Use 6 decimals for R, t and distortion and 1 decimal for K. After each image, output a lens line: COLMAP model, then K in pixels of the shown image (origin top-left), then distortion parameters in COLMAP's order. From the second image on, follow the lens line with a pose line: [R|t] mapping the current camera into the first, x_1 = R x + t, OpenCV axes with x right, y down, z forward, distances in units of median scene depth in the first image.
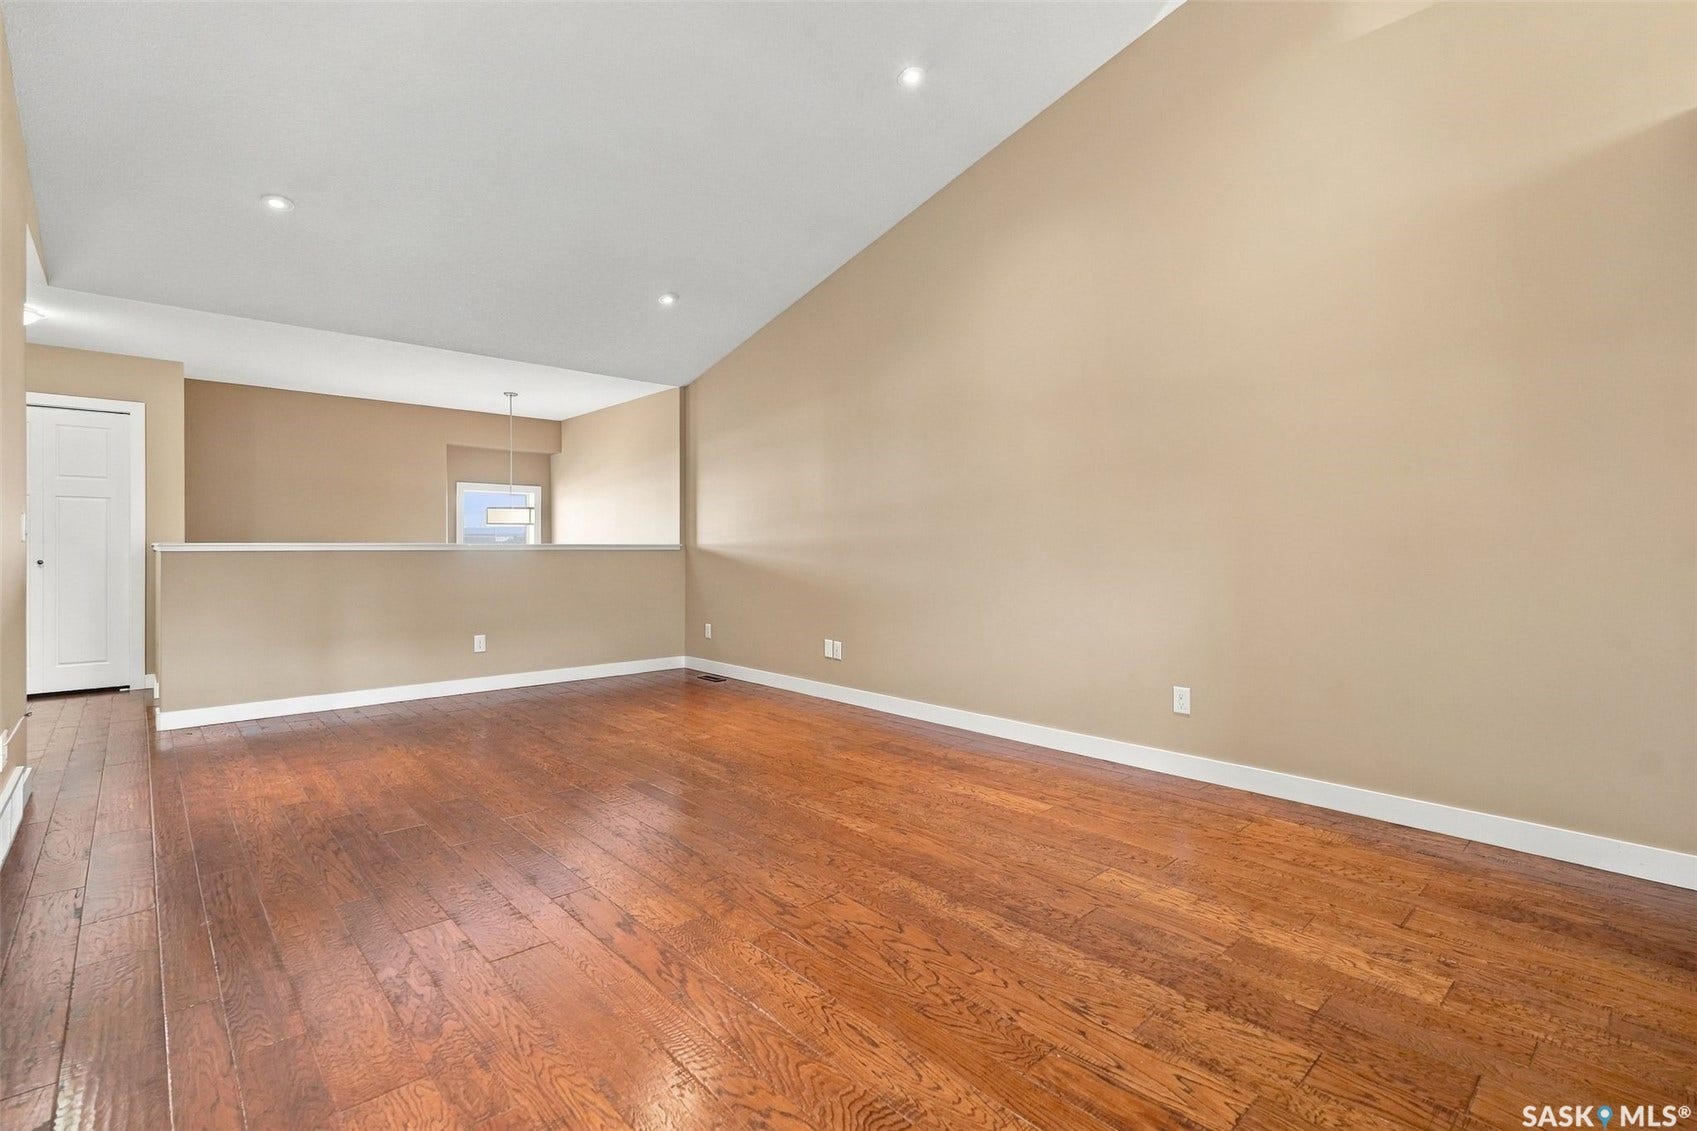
lens RADIAL K [[780.7, 0, 805.1], [0, 780.7, 546.7], [0, 0, 1]] dist [0.000807, -0.000172]
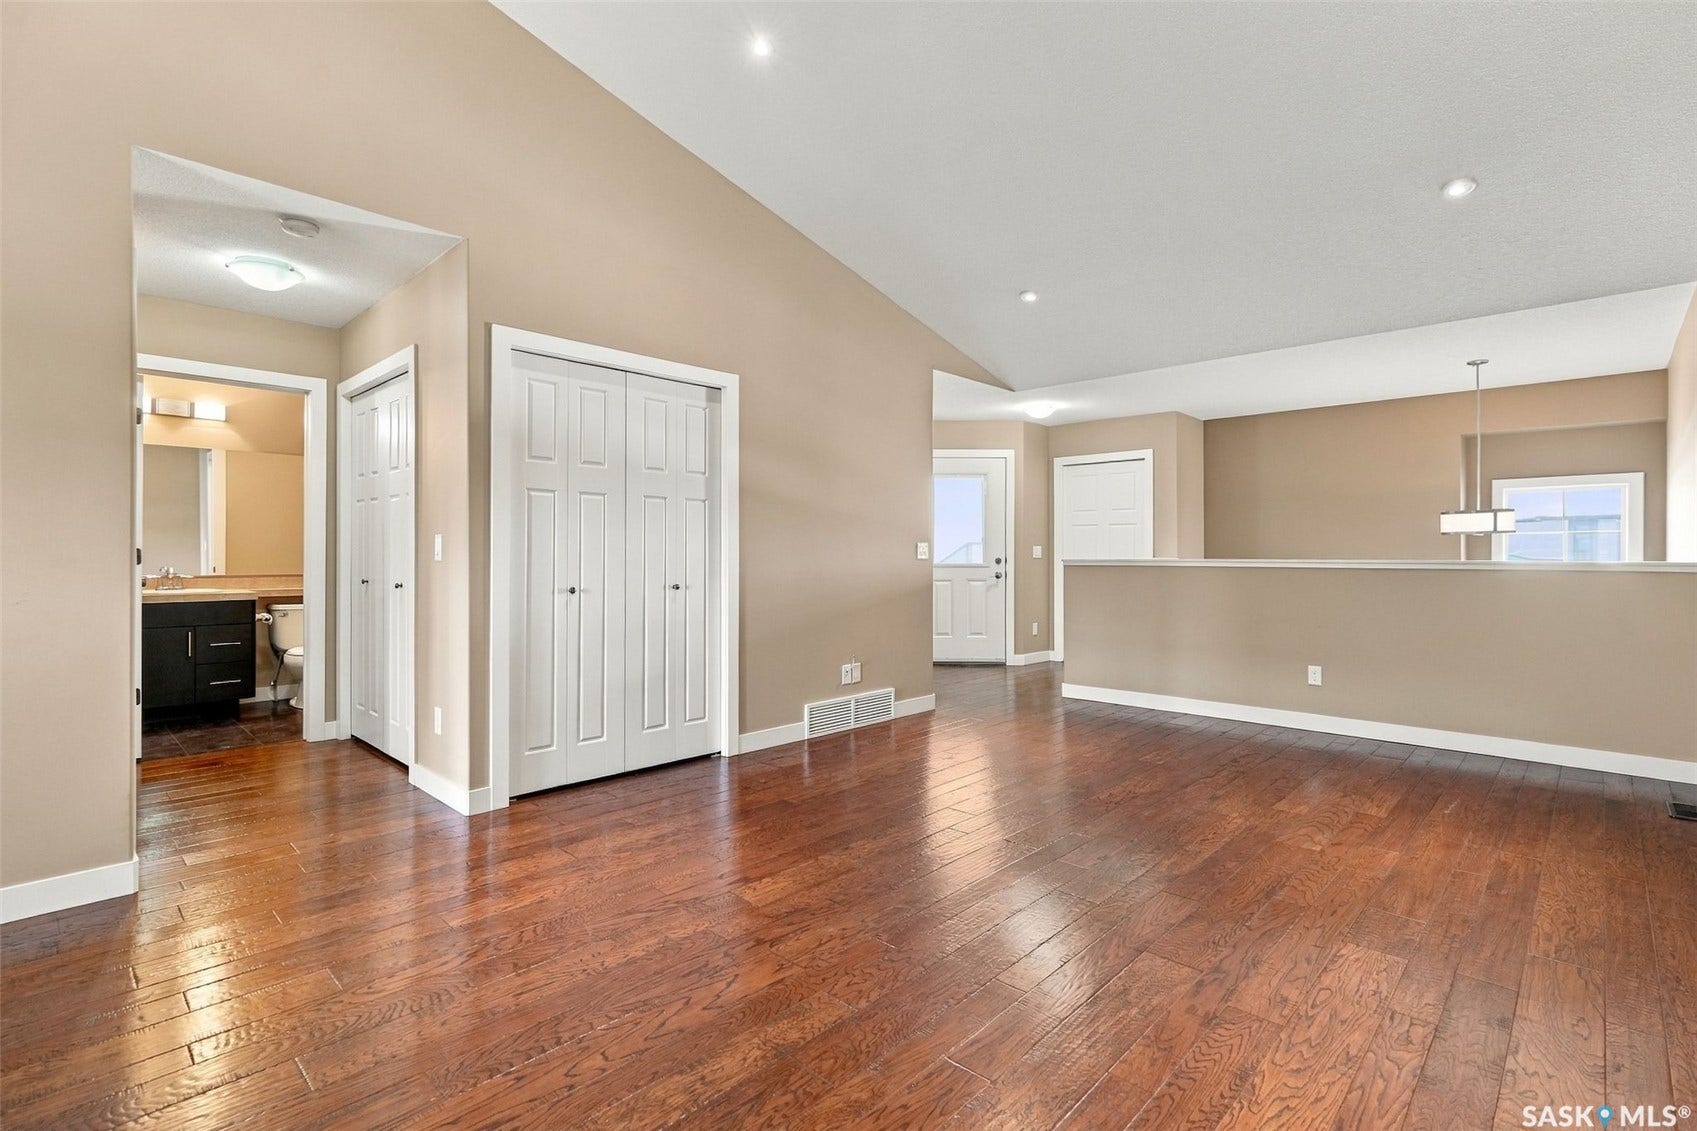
lens RADIAL K [[775.7, 0, 848.5], [0, 775.7, 547.4], [0, 0, 1]] dist [-0.000138, -0.000354]
pose [[0.100030, -0.011566, -0.994917, 0.557972], [-0.005314, 0.999912, -0.012158, -0.008841], [0.994970, 0.006503, 0.099960, 0.587999]]
